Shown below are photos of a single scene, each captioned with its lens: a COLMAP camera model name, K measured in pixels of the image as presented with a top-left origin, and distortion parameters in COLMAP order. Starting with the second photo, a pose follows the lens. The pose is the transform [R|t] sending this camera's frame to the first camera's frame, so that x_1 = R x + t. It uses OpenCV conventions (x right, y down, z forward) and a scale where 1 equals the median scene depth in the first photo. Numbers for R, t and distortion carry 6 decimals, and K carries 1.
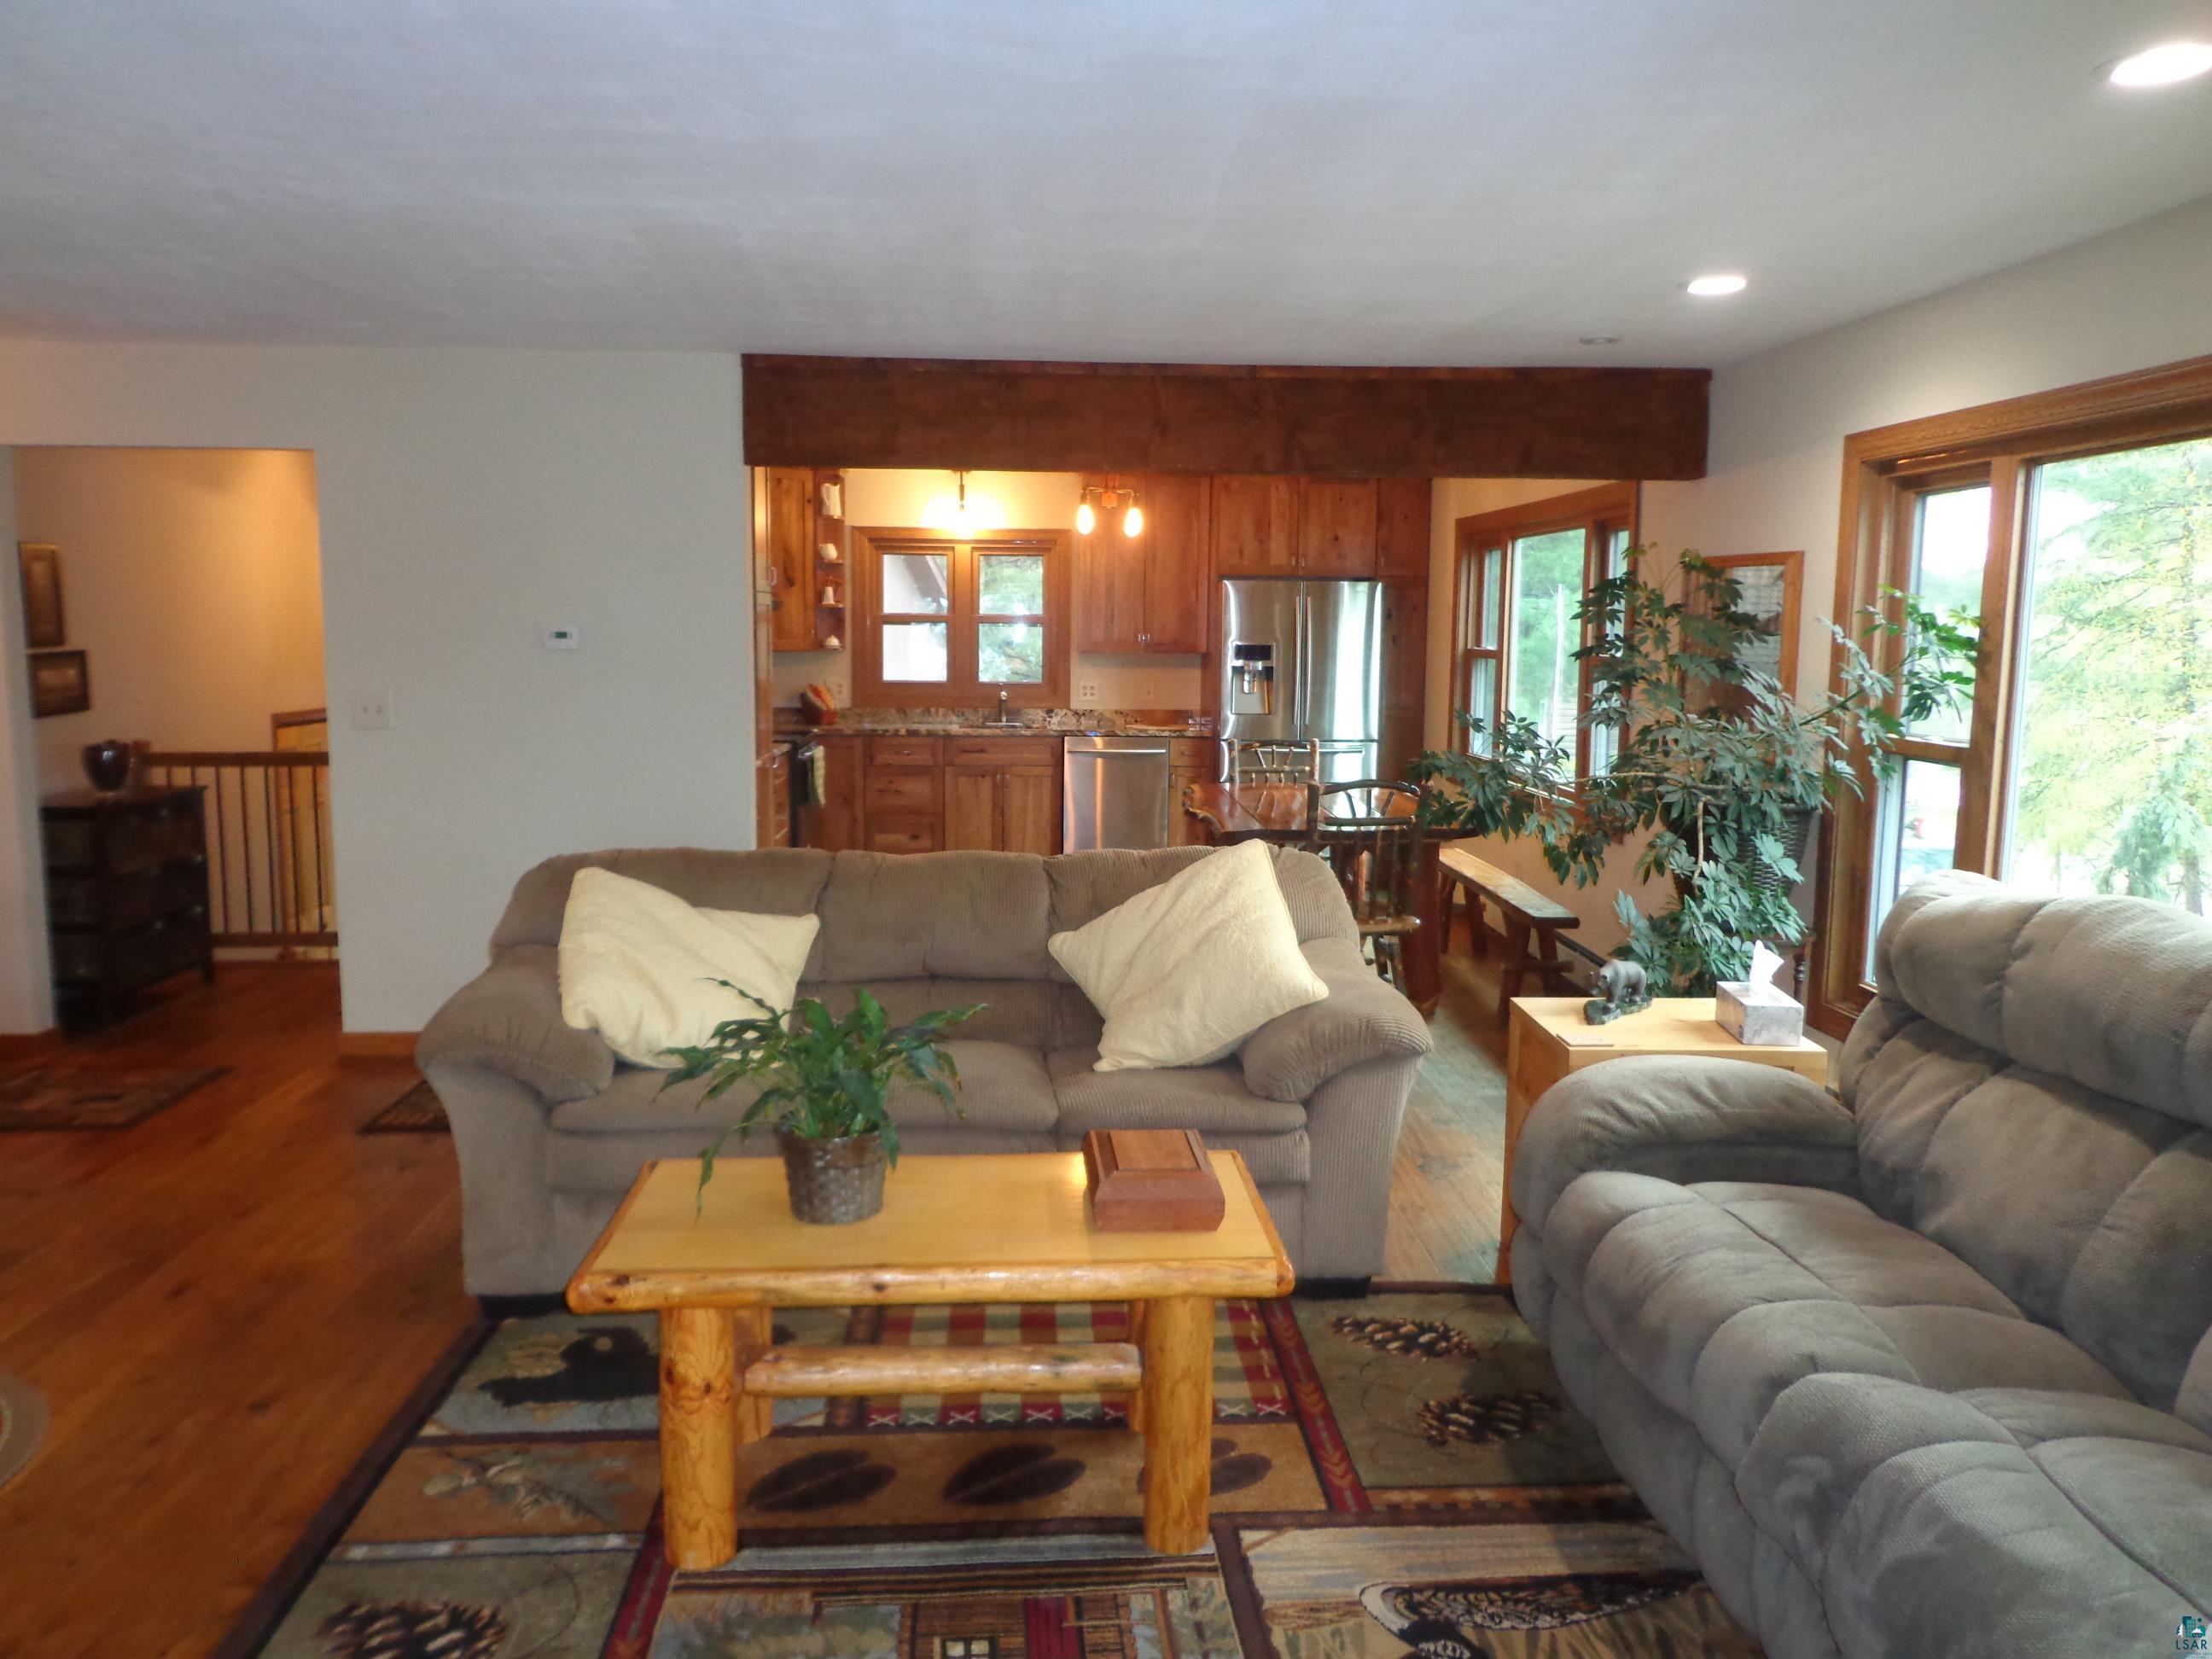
lens RADIAL K [[1627.6, 0, 1112.4], [0, 1627.6, 840.2], [0, 0, 1]] dist [-0.005471, 0.006719]
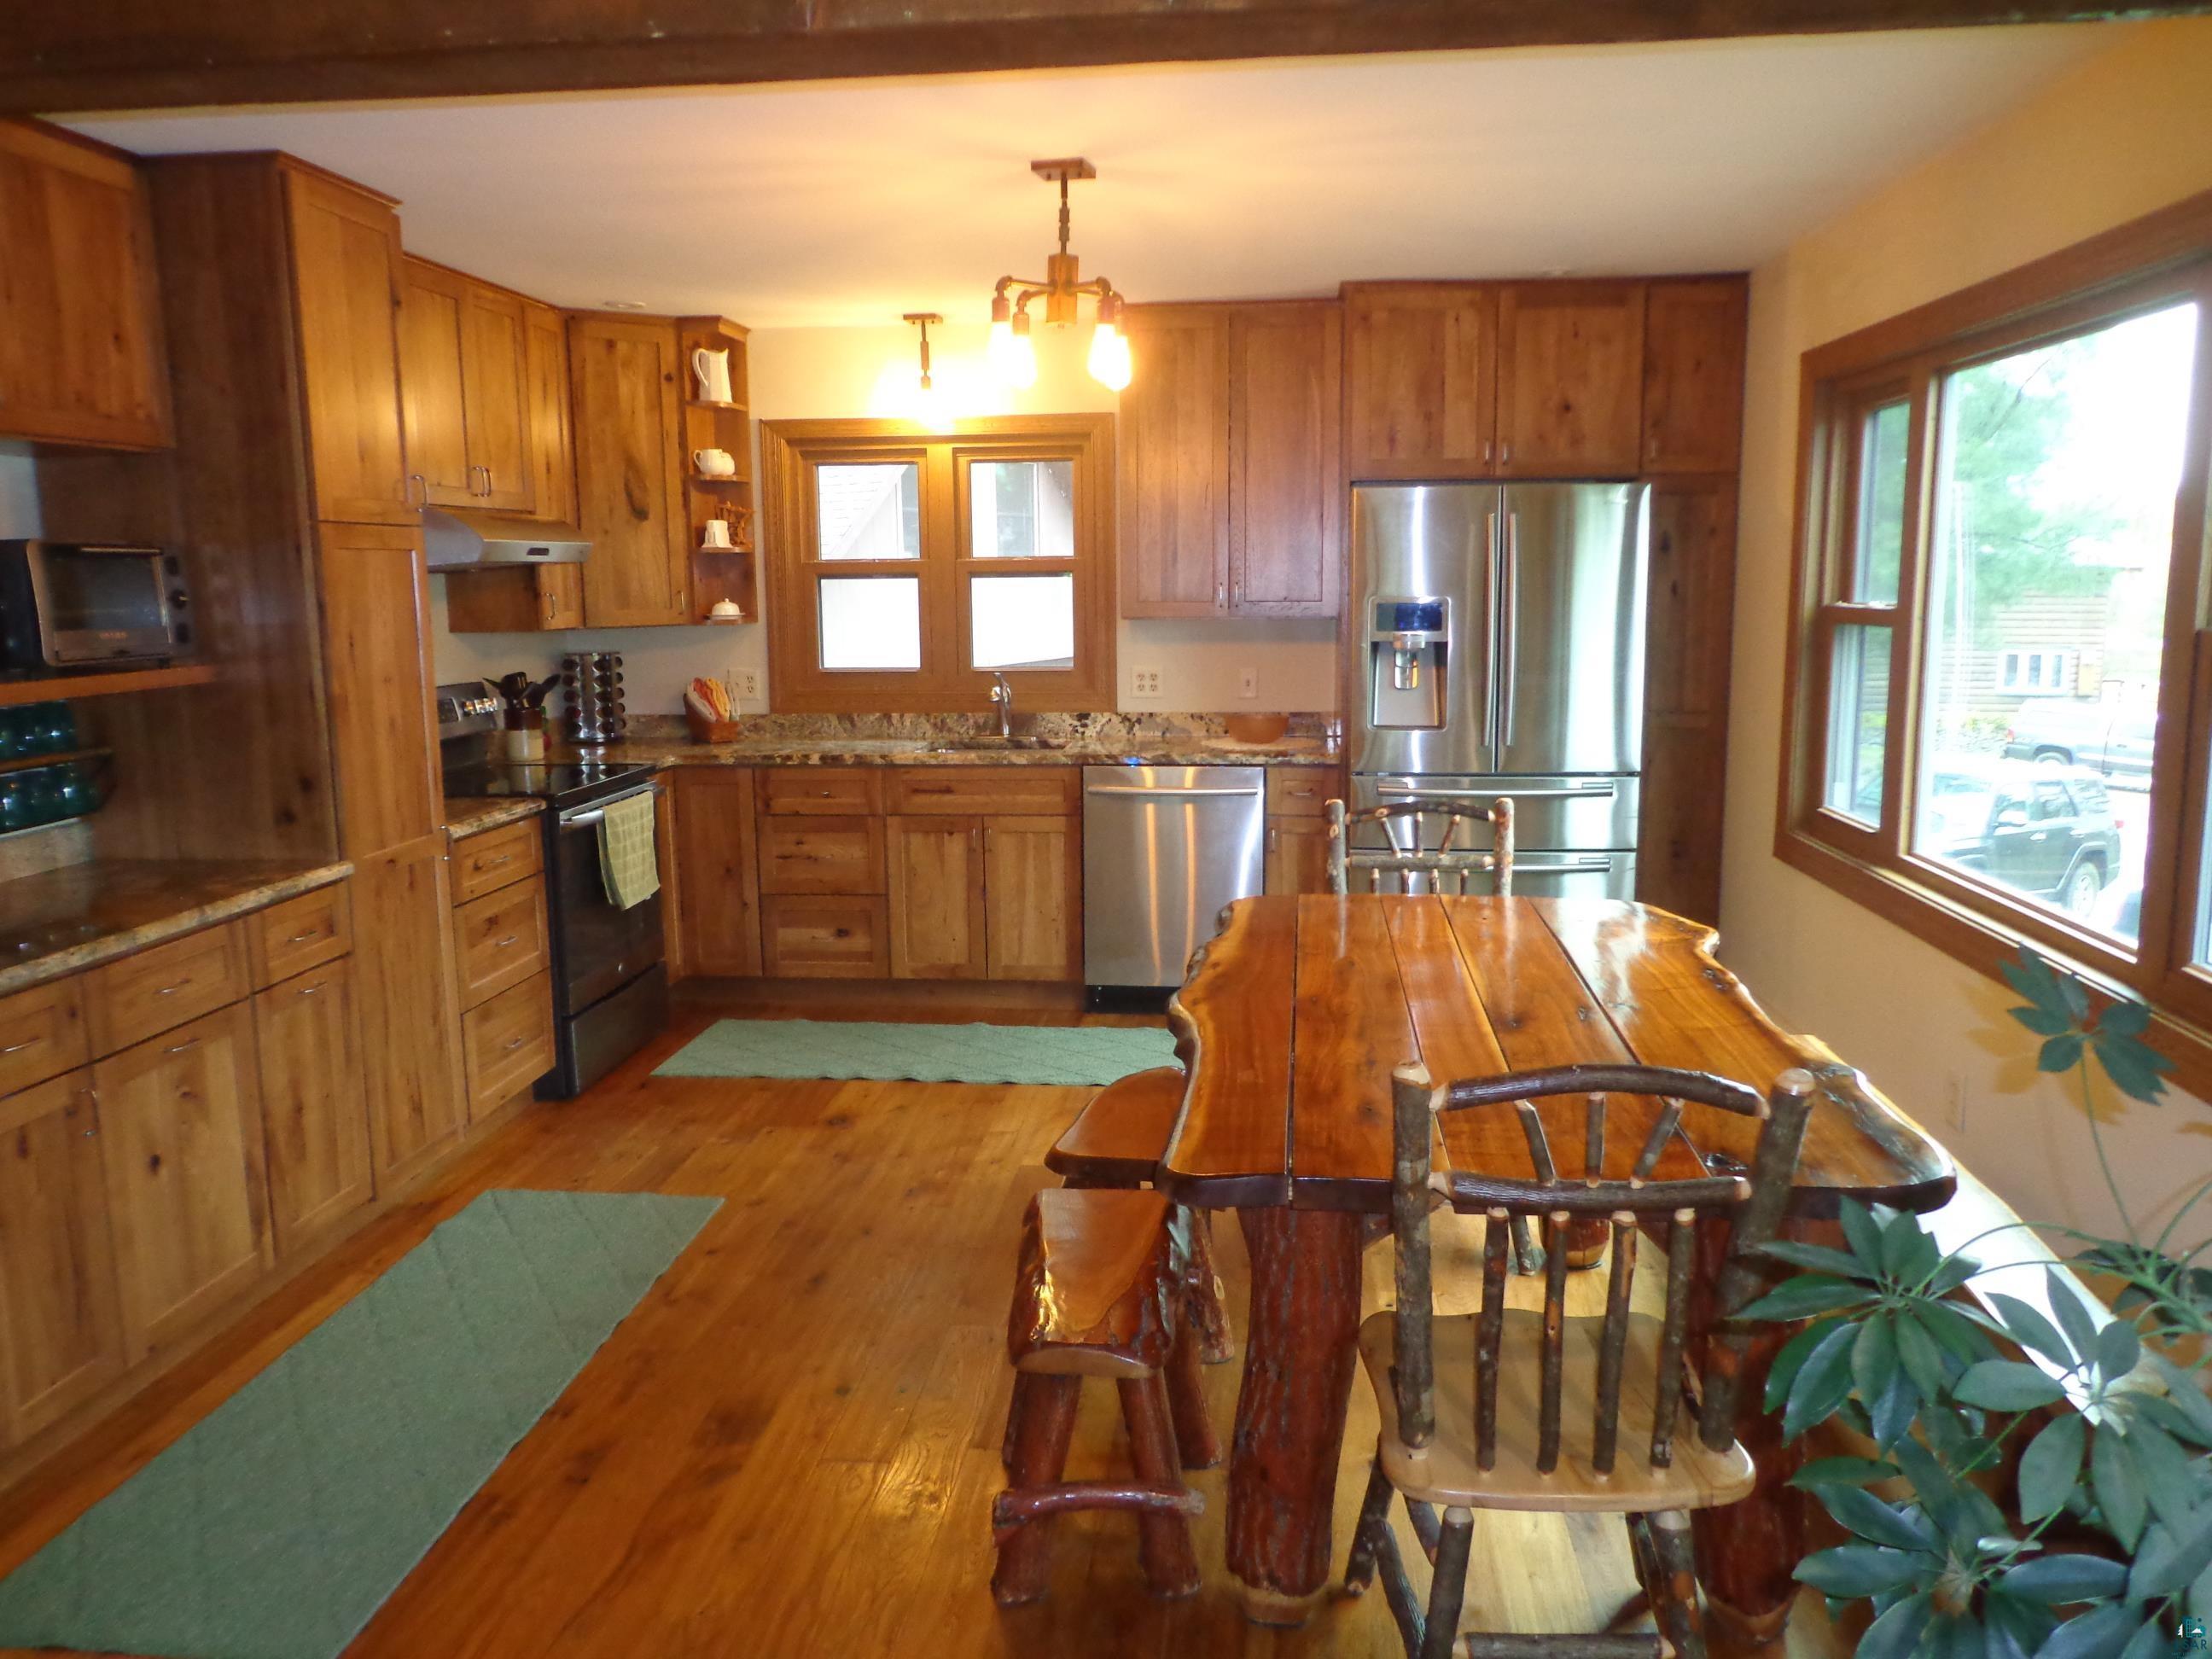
lens RADIAL K [[1627.6, 0, 1107.5], [0, 1627.6, 826.2], [0, 0, 1]] dist [-0.005471, 0.006719]
pose [[0.986748, 0.003524, -0.162219, 0.072846], [0.000795, 0.999647, 0.026550, -0.056932], [0.162255, -0.026327, 0.986398, 0.420531]]
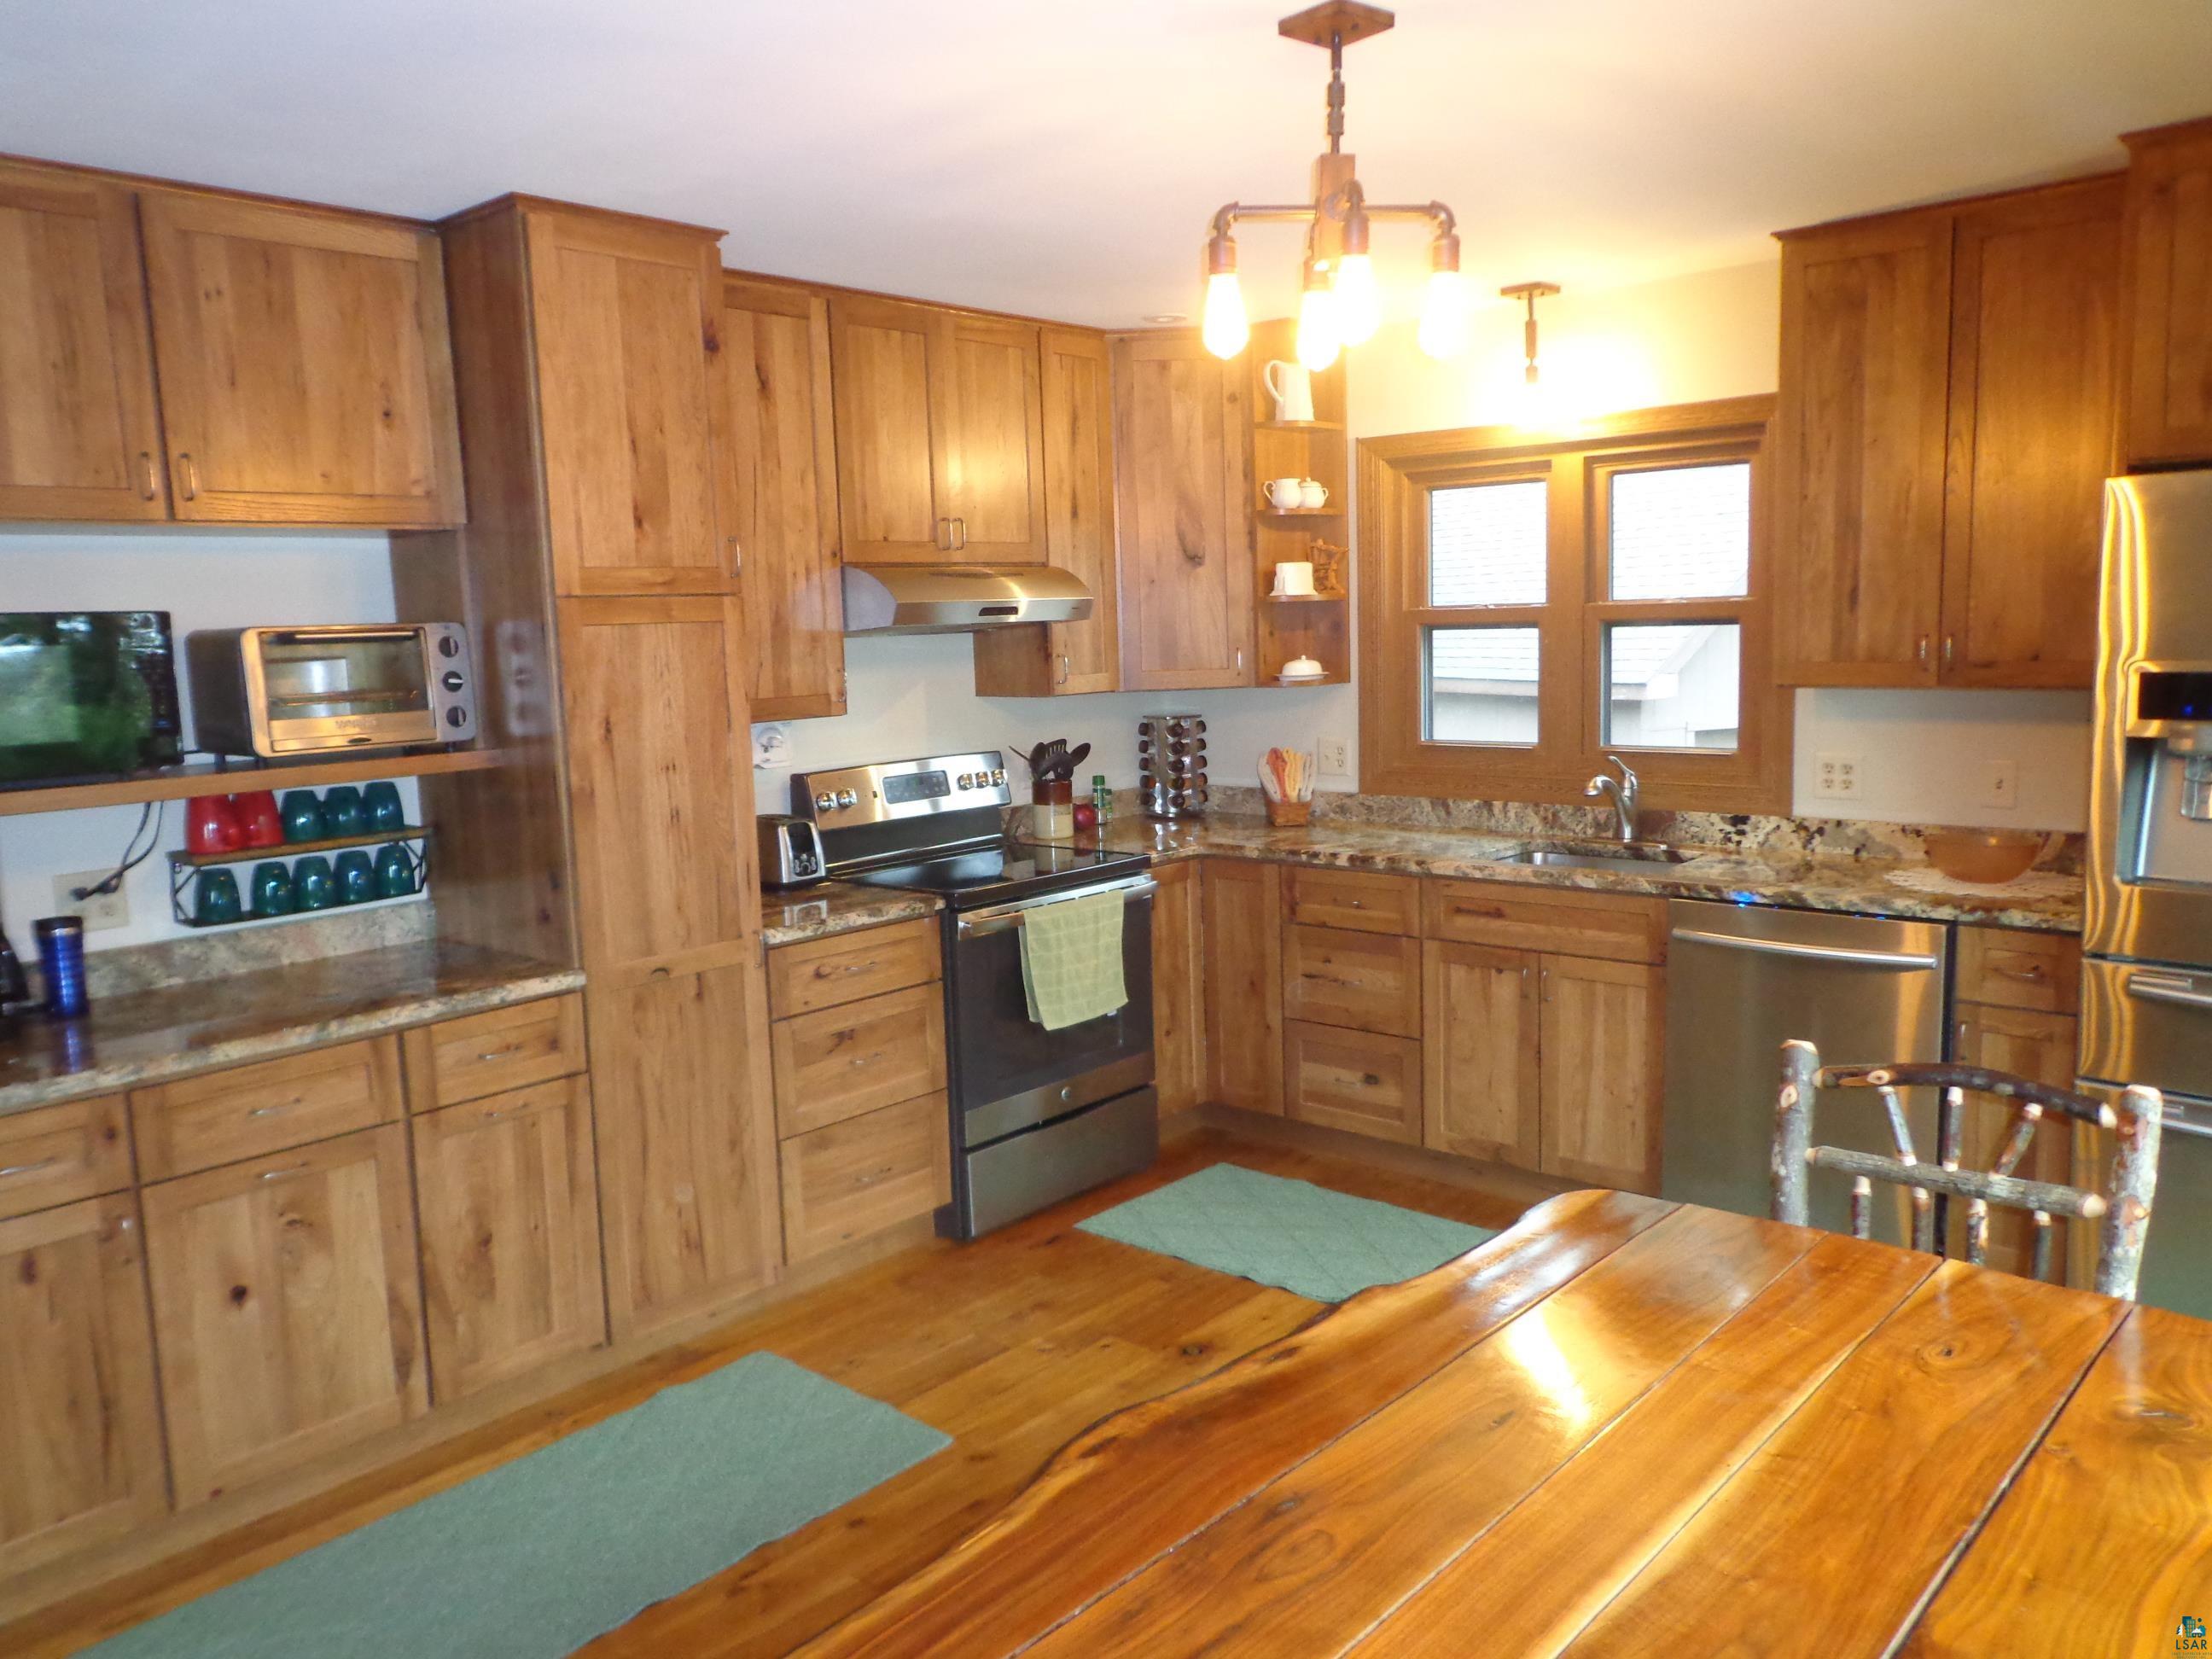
lens RADIAL K [[1627.6, 0, 1117.8], [0, 1627.6, 824.4], [0, 0, 1]] dist [-0.005471, 0.006719]
pose [[0.708004, 0.056055, -0.703980, 0.156905], [-0.051566, 0.998287, 0.027628, -0.085351], [0.704323, 0.016741, 0.709682, 0.604583]]
